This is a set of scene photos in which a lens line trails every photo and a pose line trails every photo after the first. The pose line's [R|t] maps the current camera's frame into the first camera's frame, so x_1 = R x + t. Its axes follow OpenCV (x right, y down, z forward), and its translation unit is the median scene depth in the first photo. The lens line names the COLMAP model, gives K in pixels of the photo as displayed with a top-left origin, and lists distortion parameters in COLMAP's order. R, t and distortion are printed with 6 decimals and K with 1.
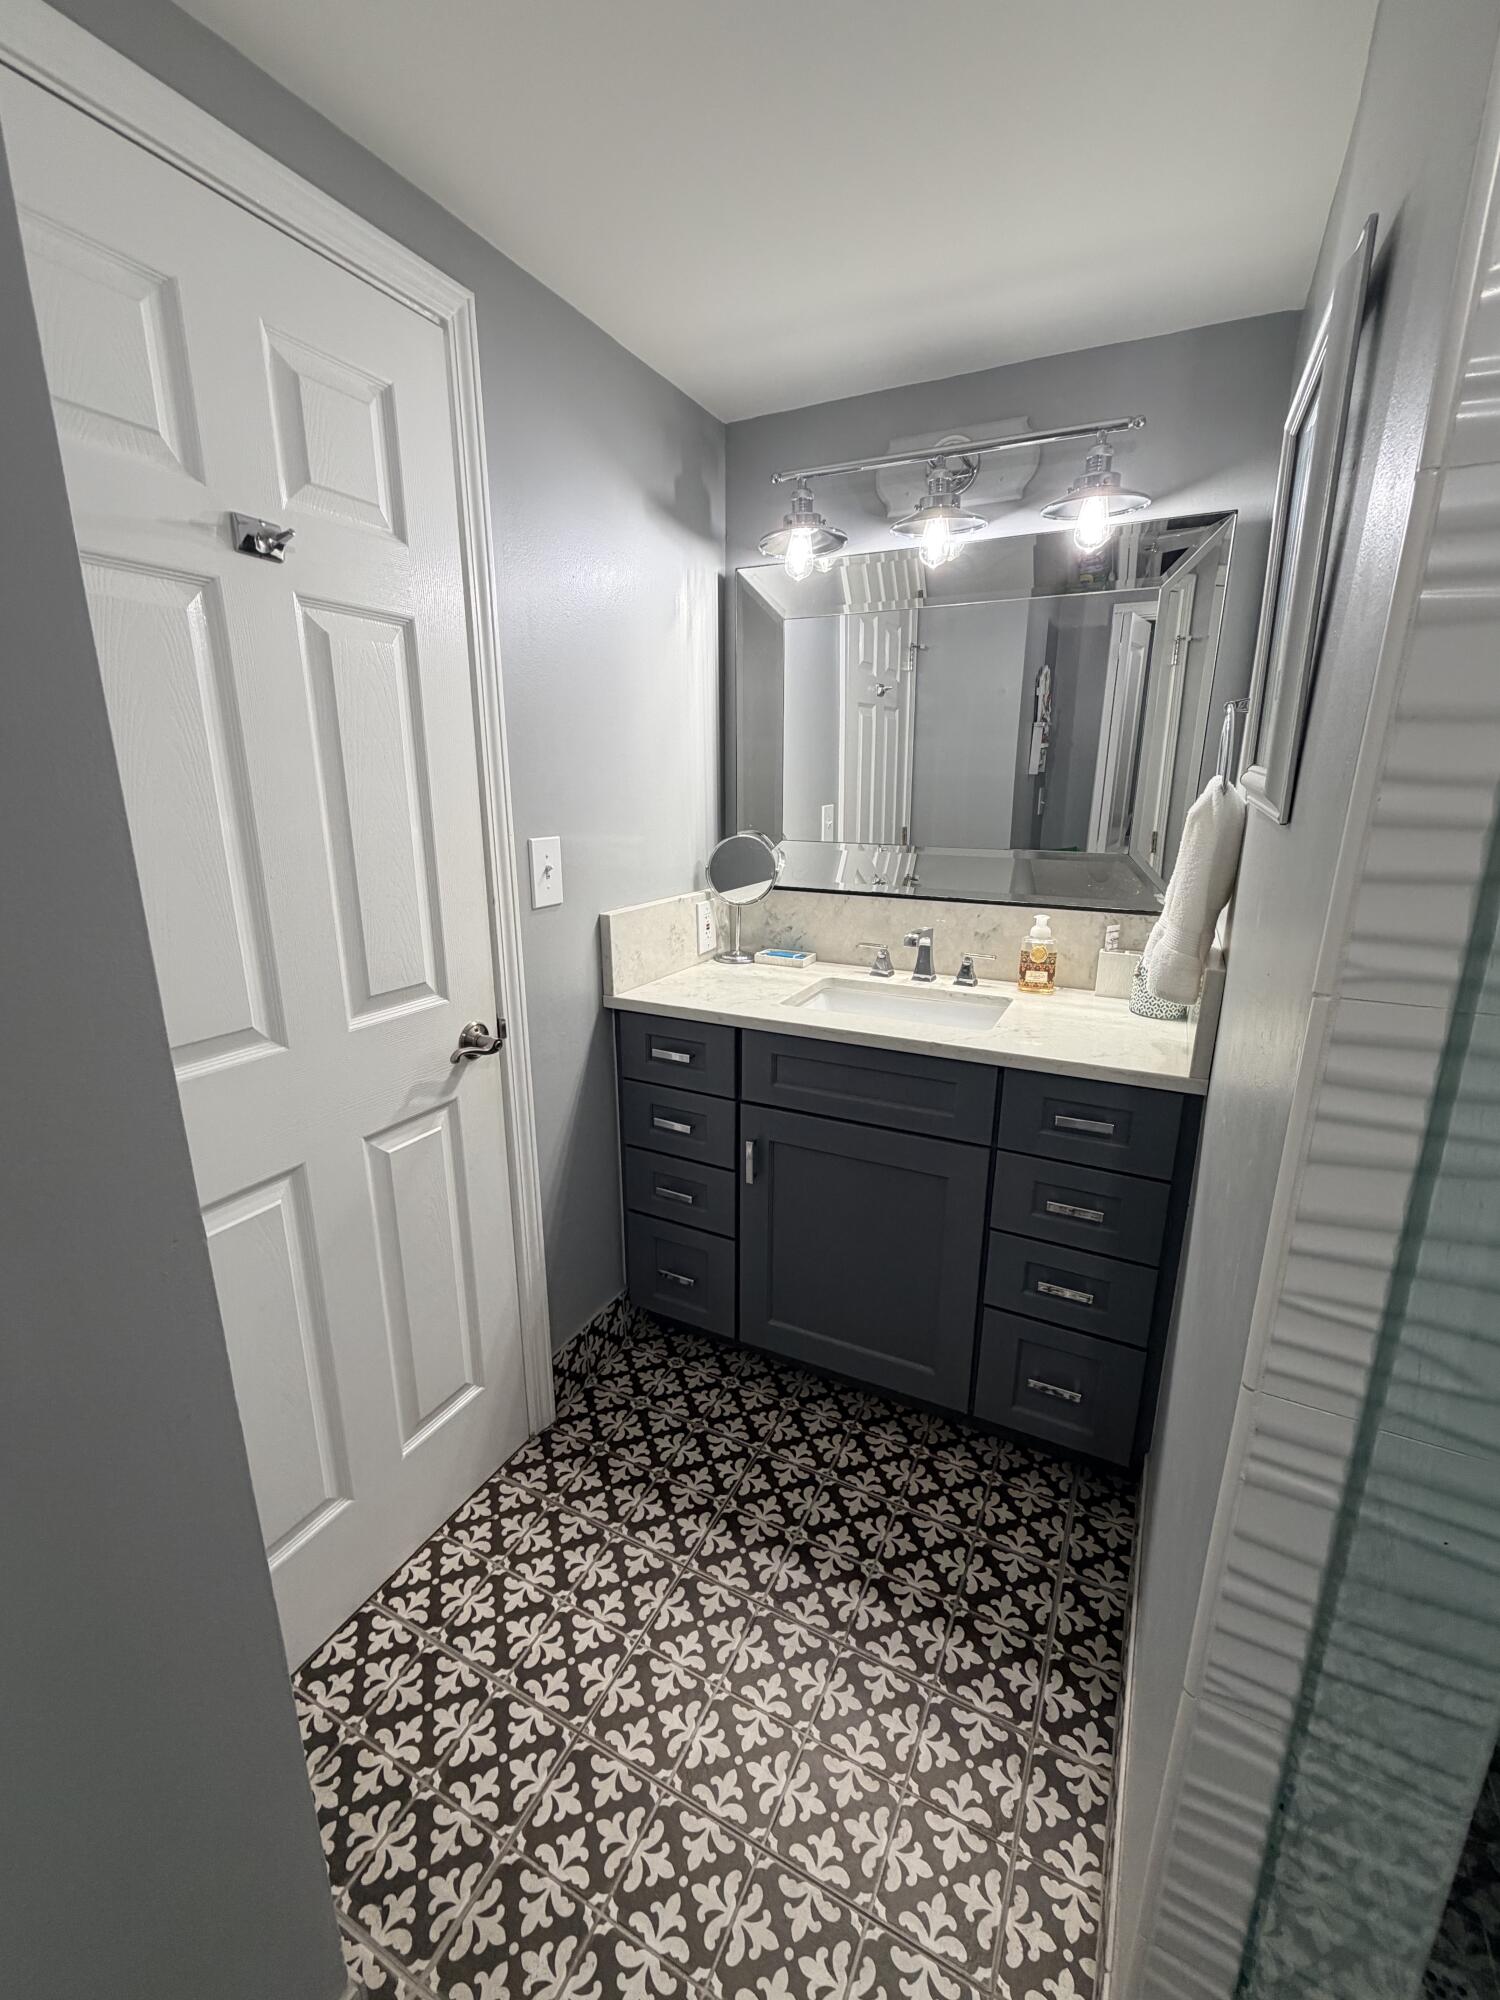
lens RADIAL K [[798.0, 0, 752.3], [0, 798.0, 993.3], [0, 0, 1]] dist [-0.001366, 0.000808]
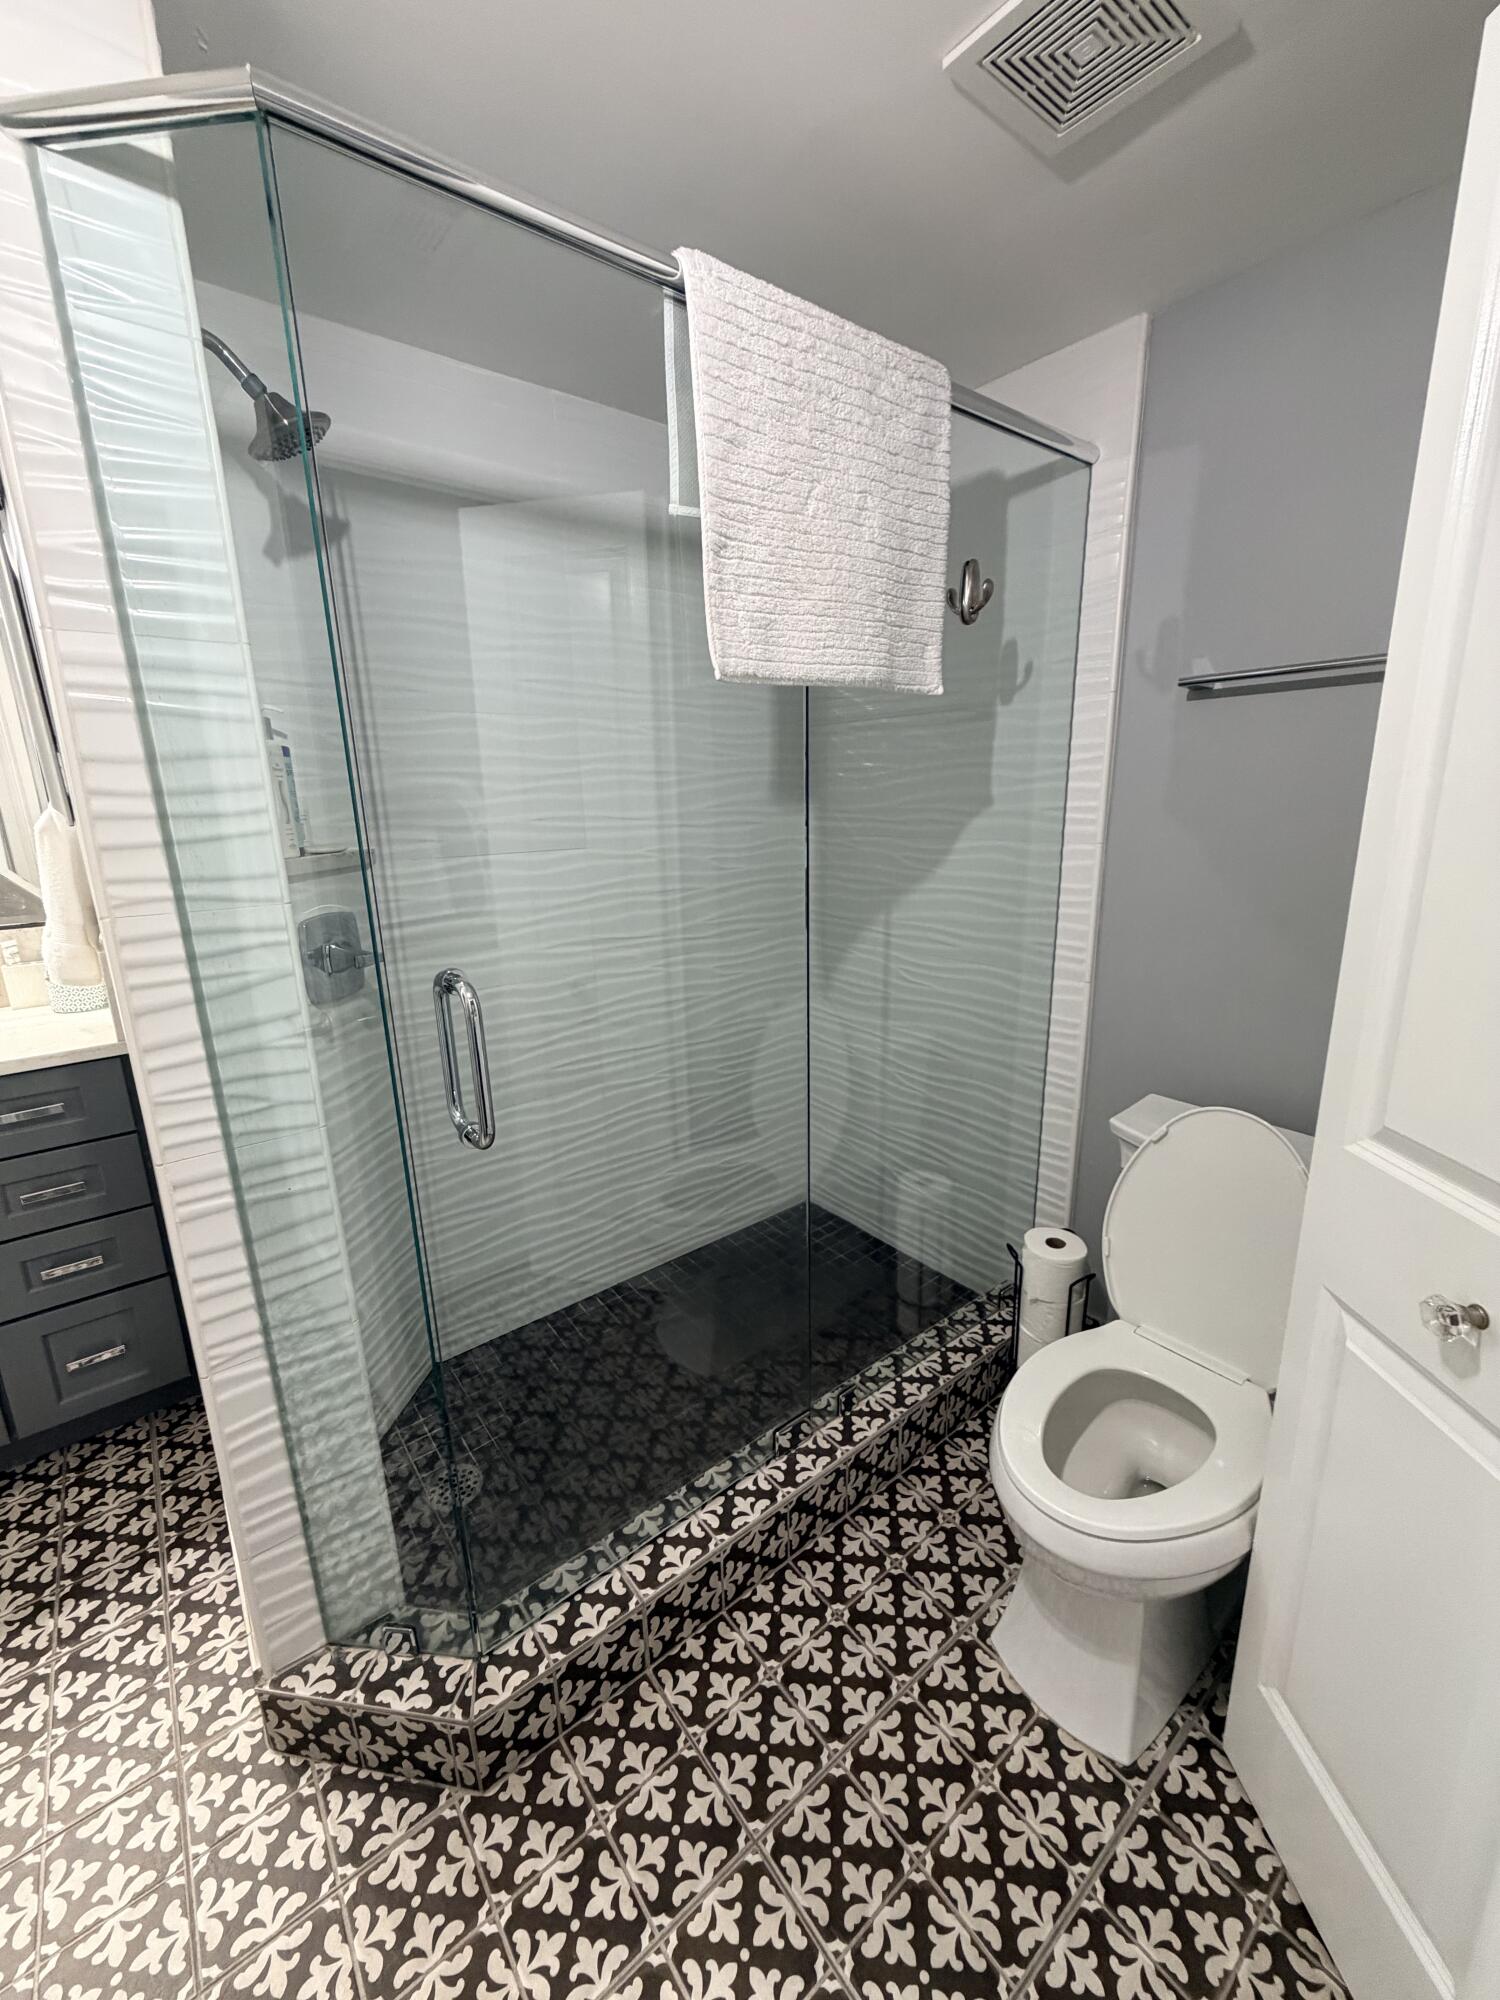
lens RADIAL K [[798.0, 0, 746.7], [0, 798.0, 996.5], [0, 0, 1]] dist [-0.001366, 0.000808]
pose [[0.410990, -0.234302, 0.881016, -0.125371], [0.254723, 0.957432, 0.135798, 0.129372], [-0.875331, 0.168603, 0.453177, -0.441126]]
